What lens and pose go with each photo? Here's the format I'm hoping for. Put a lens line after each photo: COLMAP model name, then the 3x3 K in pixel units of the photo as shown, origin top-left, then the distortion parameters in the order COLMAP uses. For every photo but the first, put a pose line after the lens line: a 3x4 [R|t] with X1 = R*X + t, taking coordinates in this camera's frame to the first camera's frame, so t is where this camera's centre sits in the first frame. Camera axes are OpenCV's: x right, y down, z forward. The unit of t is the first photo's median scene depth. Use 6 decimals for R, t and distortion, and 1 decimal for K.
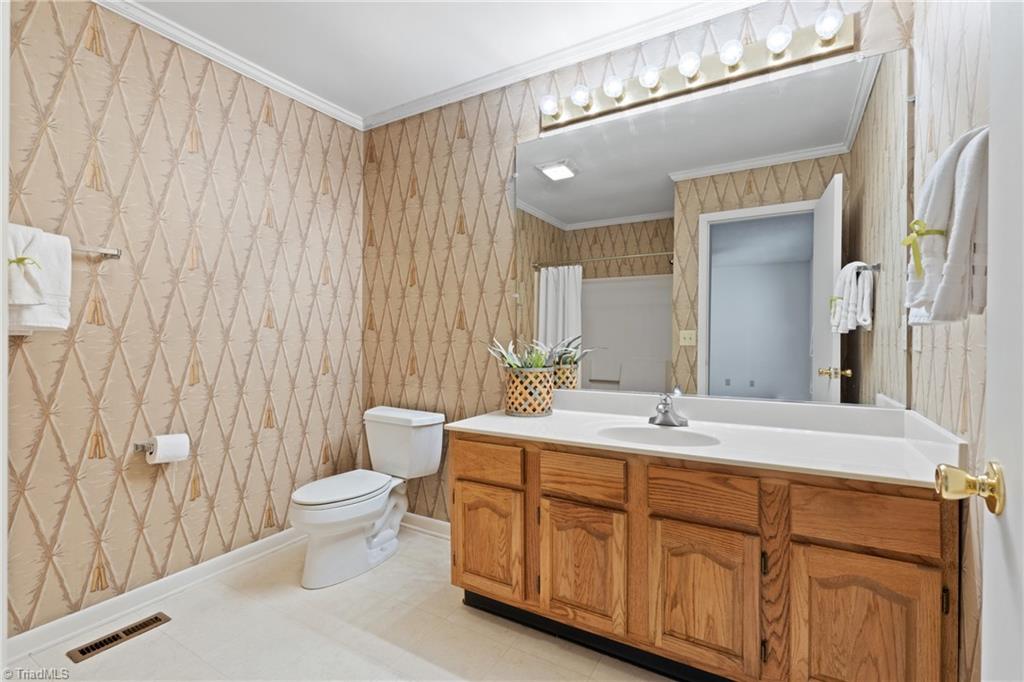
lens RADIAL K [[479.6, 0, 512.0], [0, 479.6, 340.0], [0, 0, 1]] dist [0.000130, 0.001209]
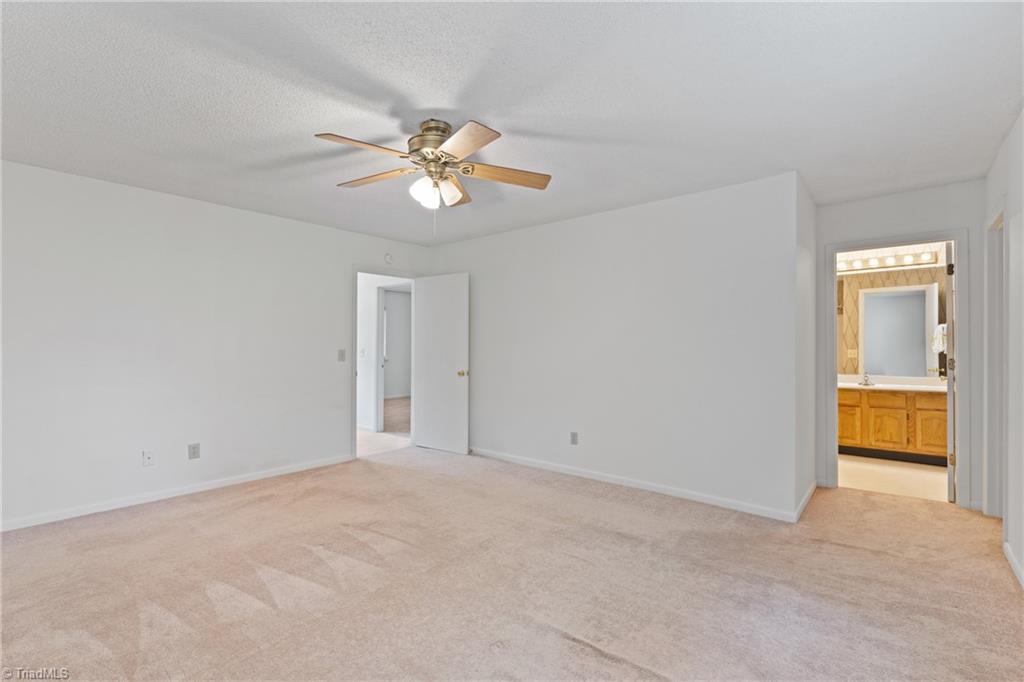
lens RADIAL K [[479.6, 0, 513.3], [0, 479.6, 341.2], [0, 0, 1]] dist [0.000130, 0.001209]
pose [[0.986637, -0.001739, -0.162926, -1.677960], [-0.001468, 0.999808, -0.019564, -0.035132], [0.162929, 0.019542, 0.986444, -2.831307]]
